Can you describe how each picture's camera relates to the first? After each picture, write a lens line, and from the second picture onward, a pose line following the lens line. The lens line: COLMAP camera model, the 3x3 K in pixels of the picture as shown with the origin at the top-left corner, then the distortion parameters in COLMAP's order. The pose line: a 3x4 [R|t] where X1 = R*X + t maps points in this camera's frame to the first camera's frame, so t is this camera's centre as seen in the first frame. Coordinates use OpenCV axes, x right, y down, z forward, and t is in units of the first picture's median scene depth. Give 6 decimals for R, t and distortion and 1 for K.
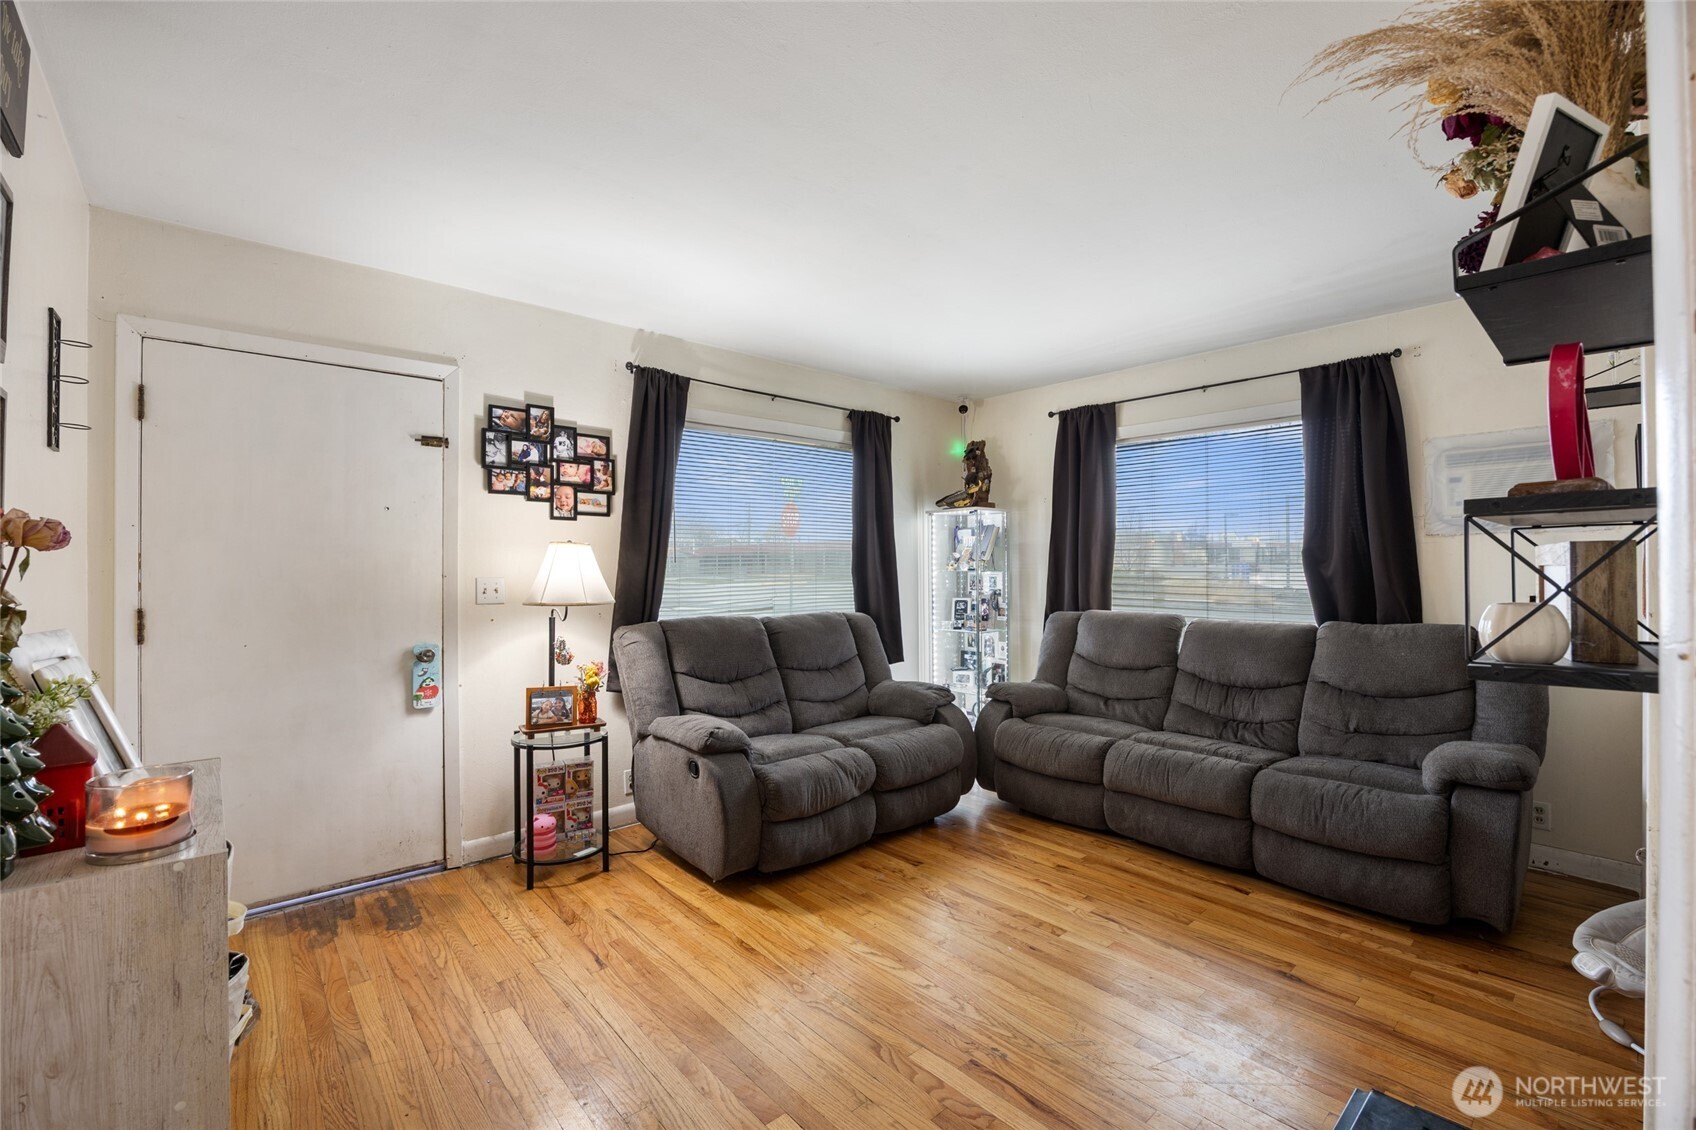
lens RADIAL K [[734.4, 0, 851.5], [0, 734.4, 567.8], [0, 0, 1]] dist [-0.019062, 0.001655]
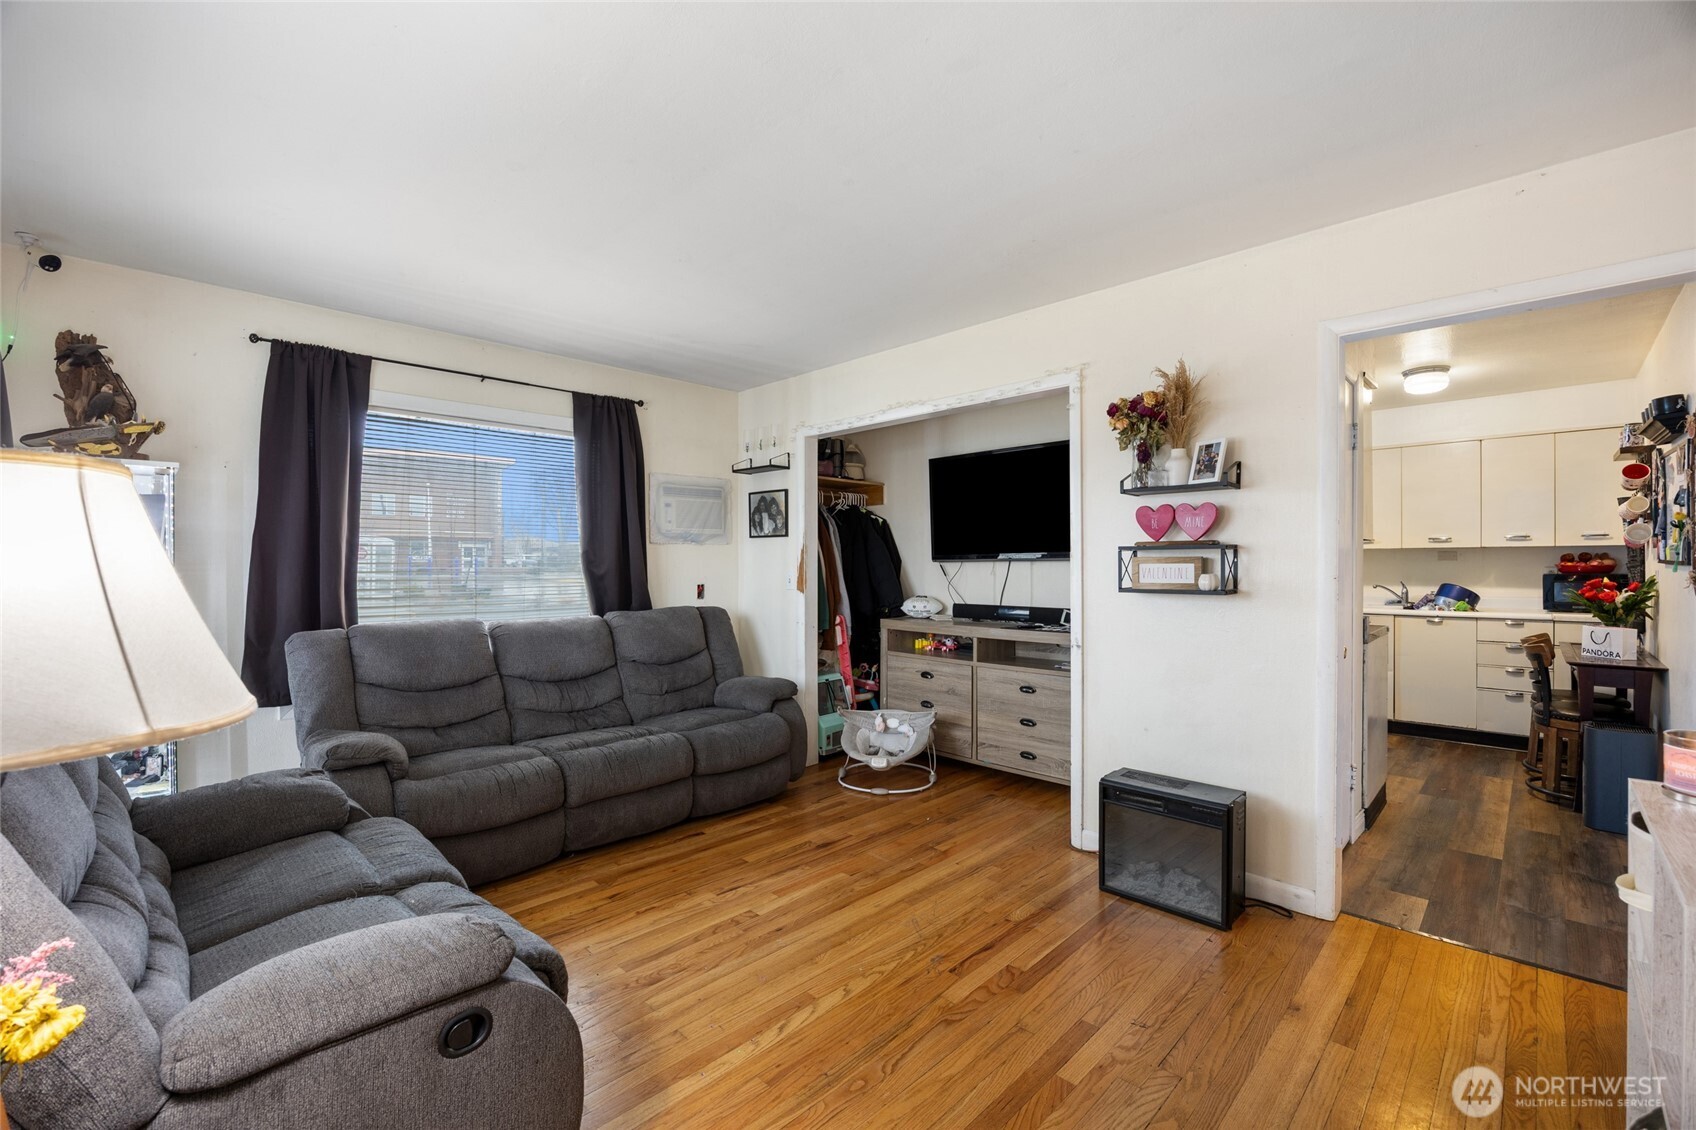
lens RADIAL K [[734.4, 0, 844.2], [0, 734.4, 567.0], [0, 0, 1]] dist [-0.019062, 0.001655]
pose [[-0.074995, -0.001998, 0.997182, -0.786115], [0.006603, 0.999975, 0.002500, -0.000458], [-0.997162, 0.006772, -0.074980, 0.961844]]
